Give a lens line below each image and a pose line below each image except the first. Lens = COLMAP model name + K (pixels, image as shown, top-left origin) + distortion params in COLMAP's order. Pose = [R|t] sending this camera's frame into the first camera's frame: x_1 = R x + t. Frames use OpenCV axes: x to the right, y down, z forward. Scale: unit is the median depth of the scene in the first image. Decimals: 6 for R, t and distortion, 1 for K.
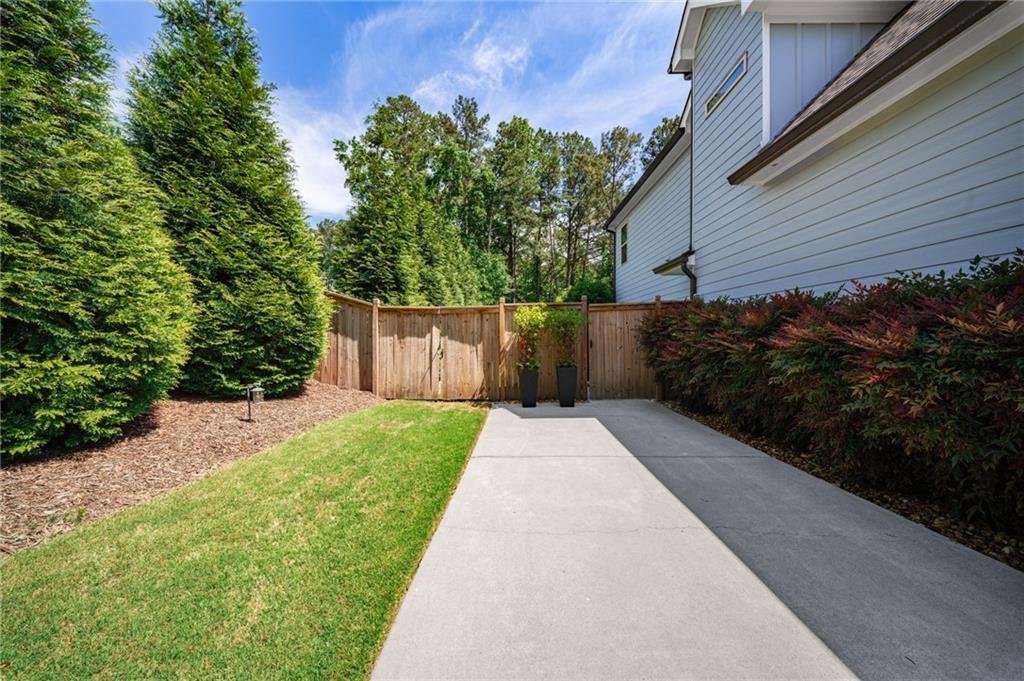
lens RADIAL K [[345.4, 0, 512.2], [0, 345.4, 328.0], [0, 0, 1]] dist [-0.000367, -0.006700]
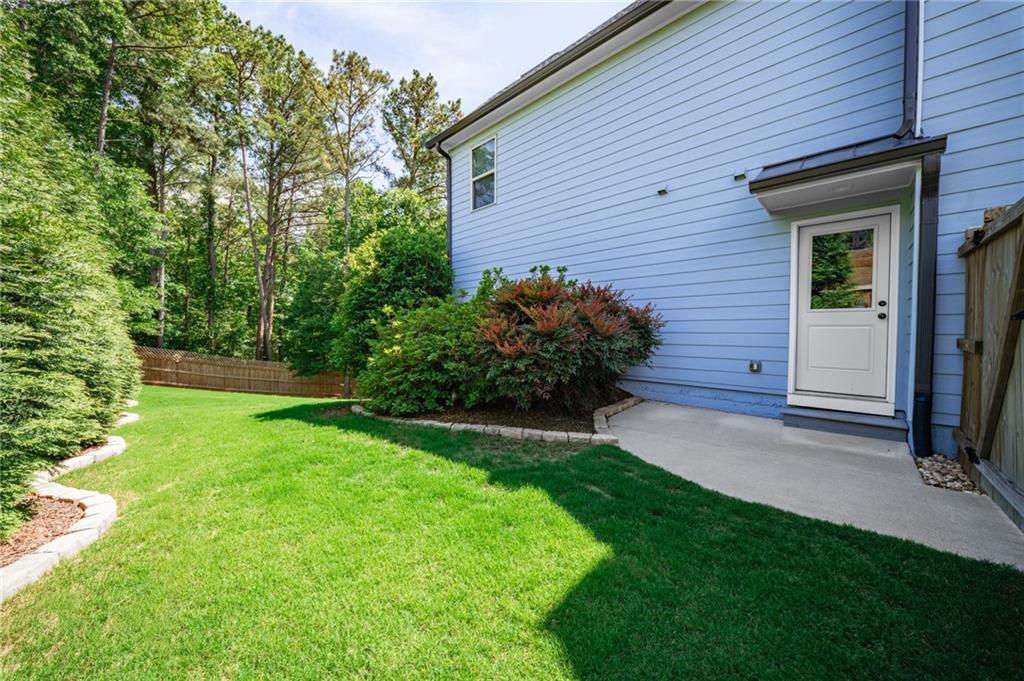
lens RADIAL K [[345.4, 0, 512.2], [0, 345.4, 328.0], [0, 0, 1]] dist [-0.000367, -0.006700]
pose [[0.661338, -0.015105, 0.749936, -0.040993], [-0.005748, 0.999666, 0.025205, -0.000572], [-0.750066, -0.020980, 0.661030, 0.234407]]
